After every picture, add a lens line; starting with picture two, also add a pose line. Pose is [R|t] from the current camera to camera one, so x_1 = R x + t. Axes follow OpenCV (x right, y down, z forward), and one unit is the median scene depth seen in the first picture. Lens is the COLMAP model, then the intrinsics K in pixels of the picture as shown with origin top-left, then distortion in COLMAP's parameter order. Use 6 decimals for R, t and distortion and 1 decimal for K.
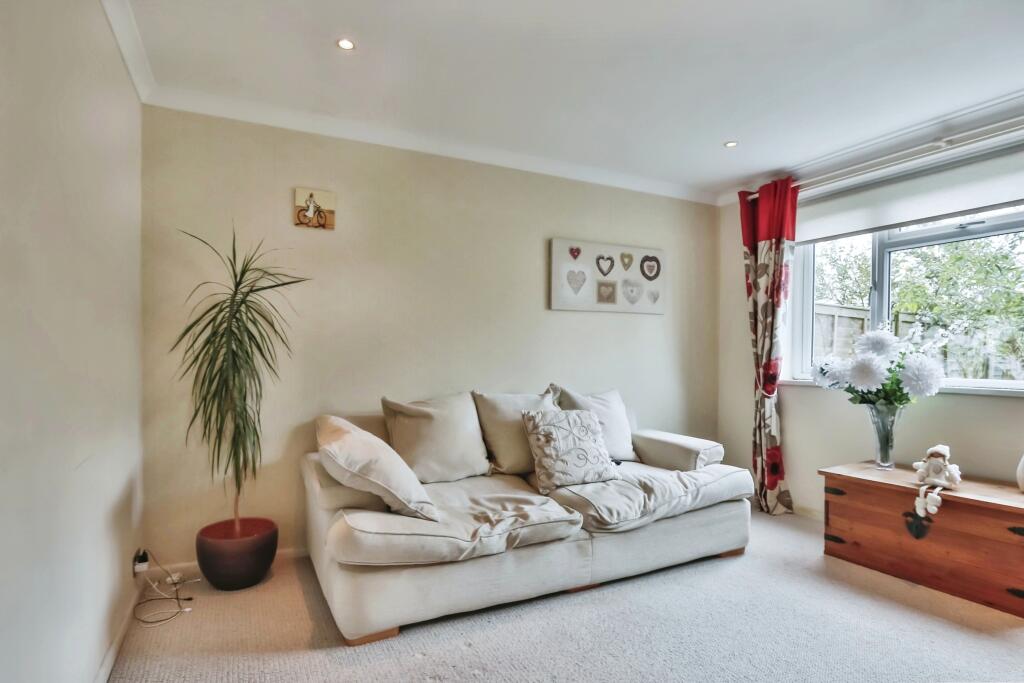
lens RADIAL K [[548.1, 0, 507.4], [0, 548.1, 344.2], [0, 0, 1]] dist [-0.015516, -0.000682]
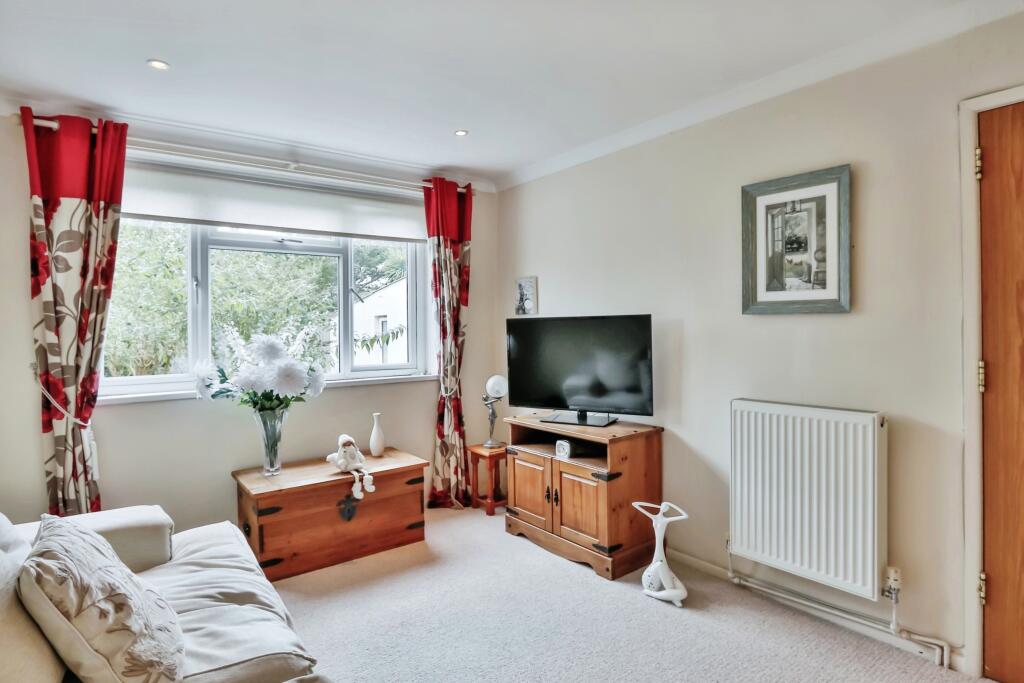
lens RADIAL K [[557.5, 0, 513.2], [0, 557.5, 321.6], [0, 0, 1]] dist [-0.001058, 0.000053]
pose [[-0.179096, 0.010986, 0.983770, -0.366038], [-0.008269, 0.999886, -0.012671, -0.037303], [-0.983797, -0.010404, -0.178985, 0.696062]]
